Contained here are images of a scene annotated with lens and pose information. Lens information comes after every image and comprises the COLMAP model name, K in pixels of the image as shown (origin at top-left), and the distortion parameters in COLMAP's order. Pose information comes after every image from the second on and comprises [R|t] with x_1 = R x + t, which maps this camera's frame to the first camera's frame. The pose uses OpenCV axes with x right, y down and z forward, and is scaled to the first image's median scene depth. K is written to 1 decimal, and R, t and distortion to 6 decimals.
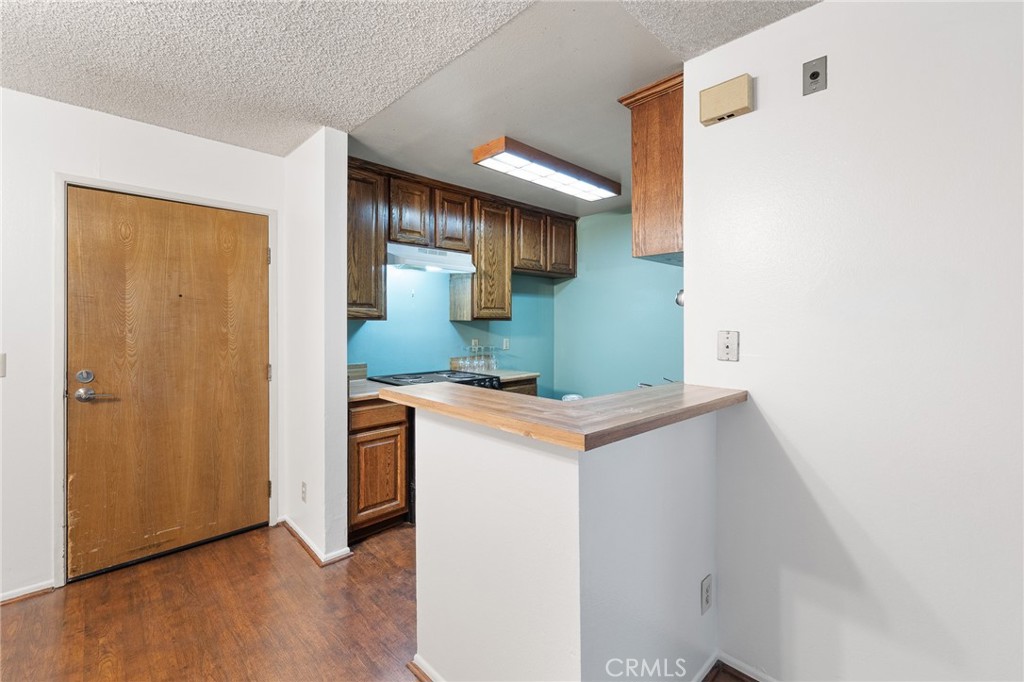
lens RADIAL K [[442.4, 0, 519.2], [0, 442.4, 322.5], [0, 0, 1]] dist [0.002117, -0.000116]
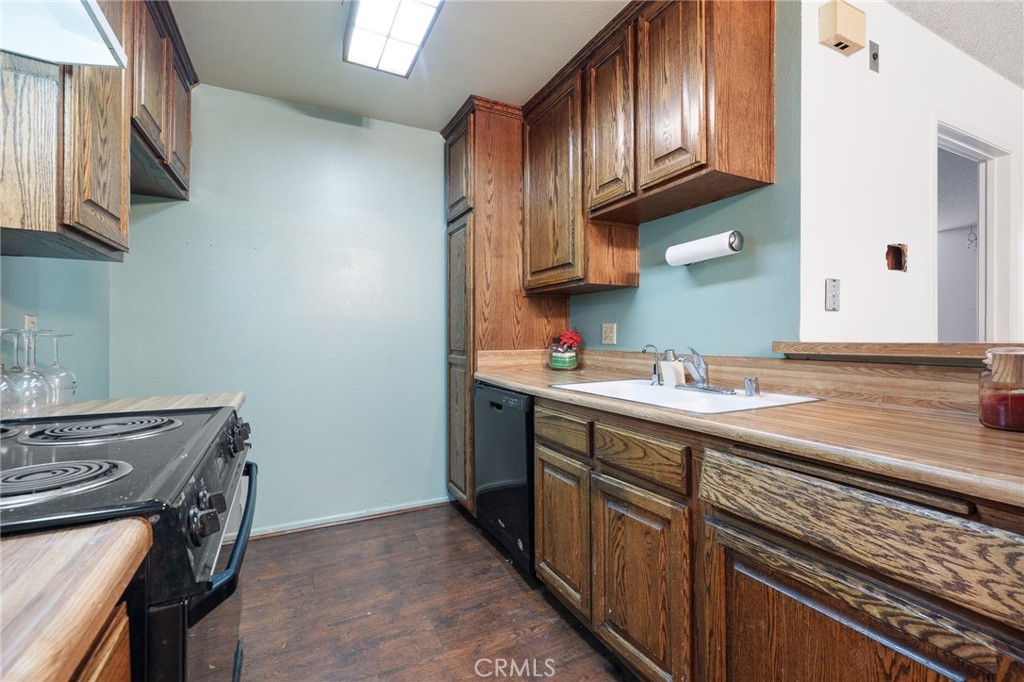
lens RADIAL K [[439.9, 0, 514.8], [0, 439.9, 334.9], [0, 0, 1]] dist [0.001721, -0.000065]
pose [[0.301211, -0.001844, 0.953556, -0.326789], [0.003660, 0.999993, 0.000777, 0.069897], [-0.953551, 0.003256, 0.301215, 0.720828]]
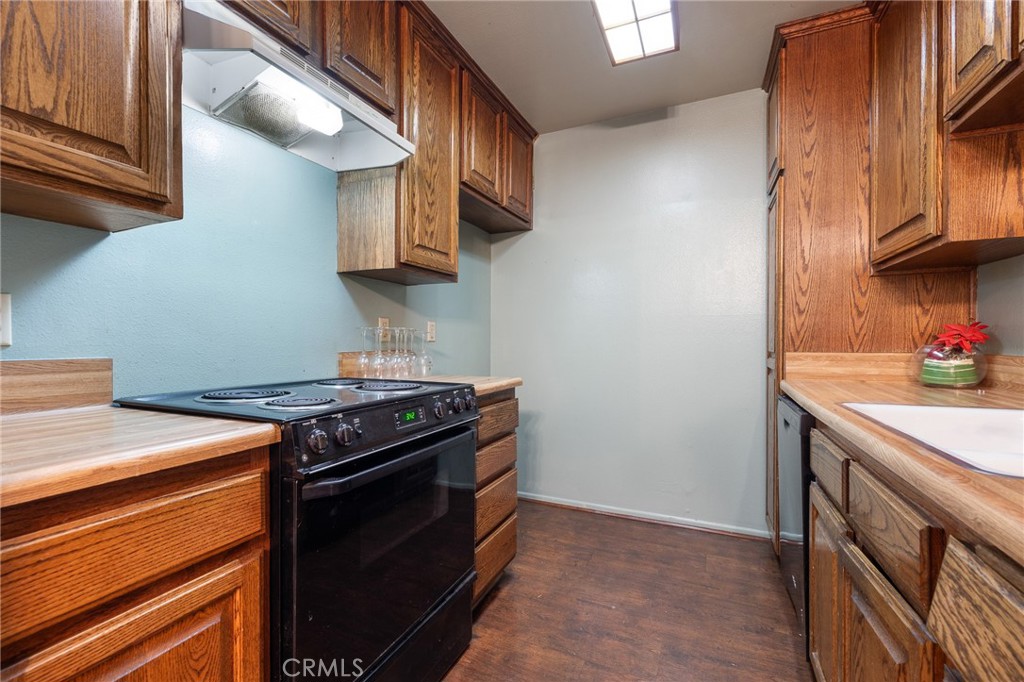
lens RADIAL K [[452.5, 0, 513.2], [0, 452.5, 342.6], [0, 0, 1]] dist [-0.000273, 0.000102]
pose [[0.934780, -0.002463, 0.355218, -0.182604], [0.001192, 0.999992, 0.003798, 0.081297], [-0.355224, -0.003127, 0.934776, 0.579543]]
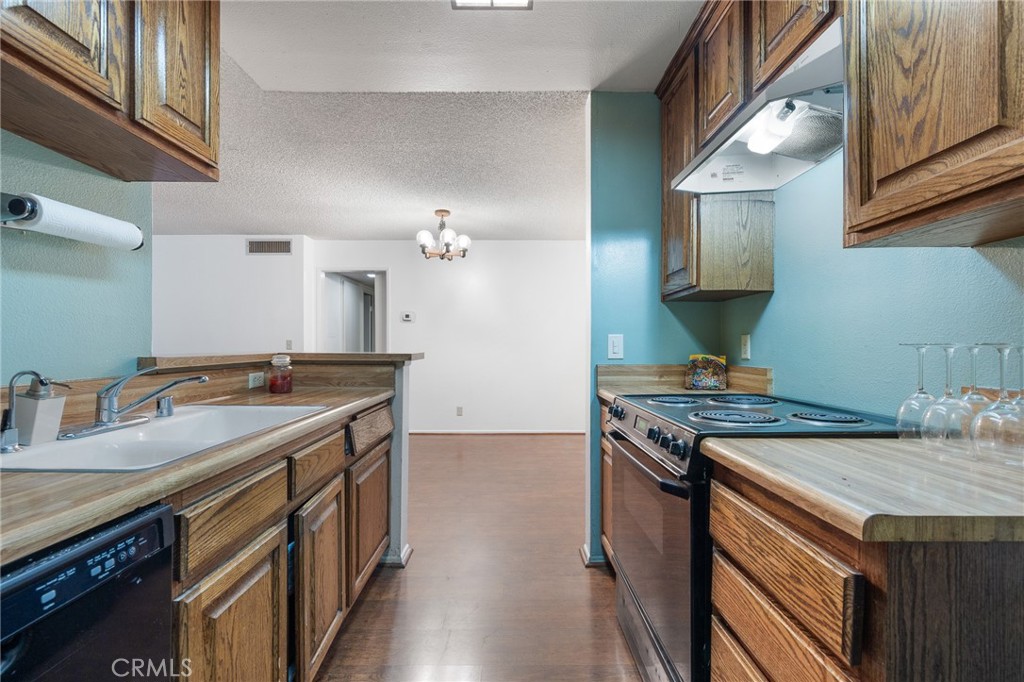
lens RADIAL K [[439.9, 0, 514.8], [0, 439.9, 334.9], [0, 0, 1]] dist [0.001721, -0.000065]
pose [[-0.700631, -0.018493, -0.713284, 0.270143], [-0.001125, 0.999691, -0.024814, 0.066318], [0.713522, -0.016583, -0.700436, 1.180913]]
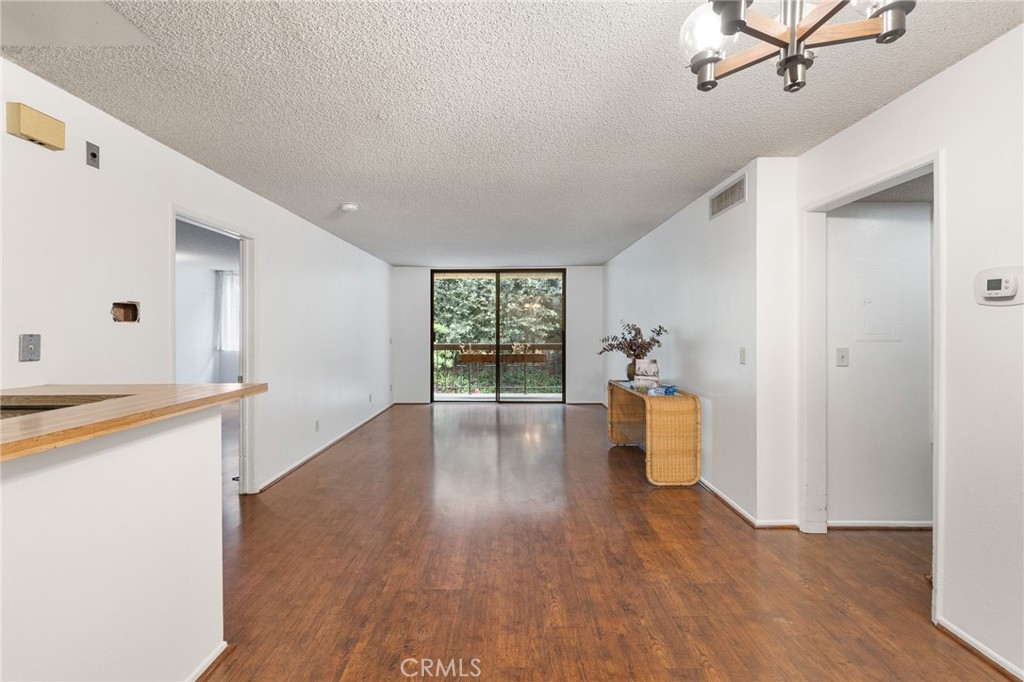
lens RADIAL K [[426.3, 0, 490.6], [0, 426.3, 327.7], [0, 0, 1]] dist [0.000132, -0.000081]
pose [[-0.689834, 0.000716, 0.723968, -0.580429], [0.000588, 1.000000, -0.000429, 0.002447], [-0.723968, 0.000130, -0.689834, 0.482526]]
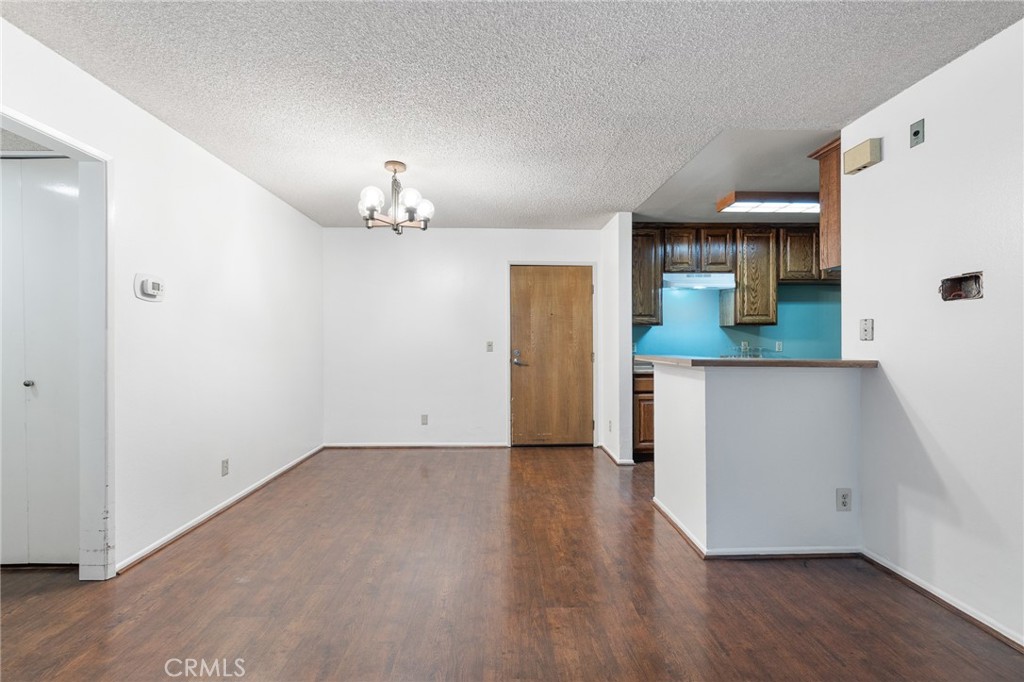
lens RADIAL K [[449.3, 0, 512.0], [0, 449.3, 341.0], [0, 0, 1]] dist [0.013250, -0.000014]
pose [[0.743240, -0.004981, -0.669006, 0.319315], [0.003449, 0.999988, -0.003614, 0.048079], [0.669016, 0.000379, 0.743248, -0.439327]]
